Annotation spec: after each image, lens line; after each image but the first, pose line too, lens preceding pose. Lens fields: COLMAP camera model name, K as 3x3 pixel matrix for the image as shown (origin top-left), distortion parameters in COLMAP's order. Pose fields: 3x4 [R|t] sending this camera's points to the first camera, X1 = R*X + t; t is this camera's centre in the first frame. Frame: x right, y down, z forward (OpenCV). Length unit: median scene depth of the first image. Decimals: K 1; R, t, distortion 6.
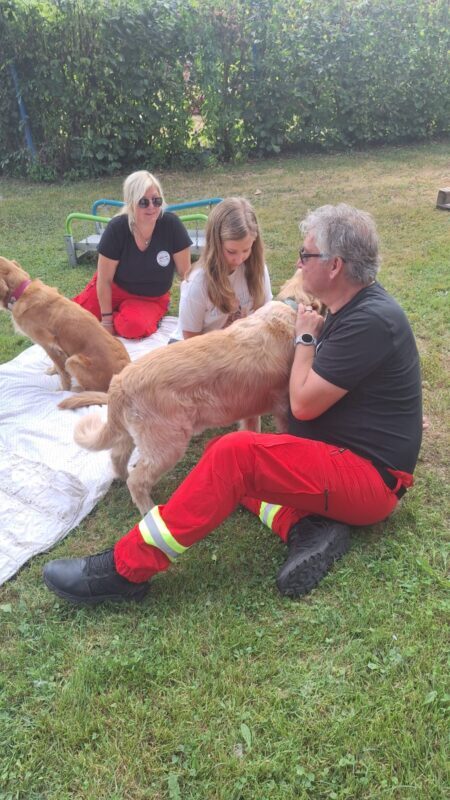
lens RADIAL K [[551.6, 0, 225.0], [0, 551.6, 400.0], [0, 0, 1]] dist [0.057735, -0.051274]
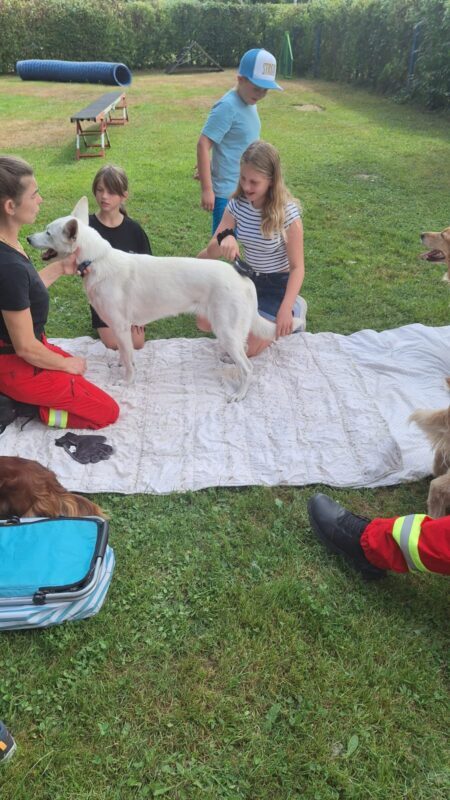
lens RADIAL K [[551.6, 0, 225.0], [0, 551.6, 400.0], [0, 0, 1]] dist [0.057735, -0.051274]
pose [[0.594876, 0.510725, -0.620711, 0.170384], [-0.469111, 0.847643, 0.247861, -0.056397], [0.652730, 0.143736, 0.743830, 0.011831]]
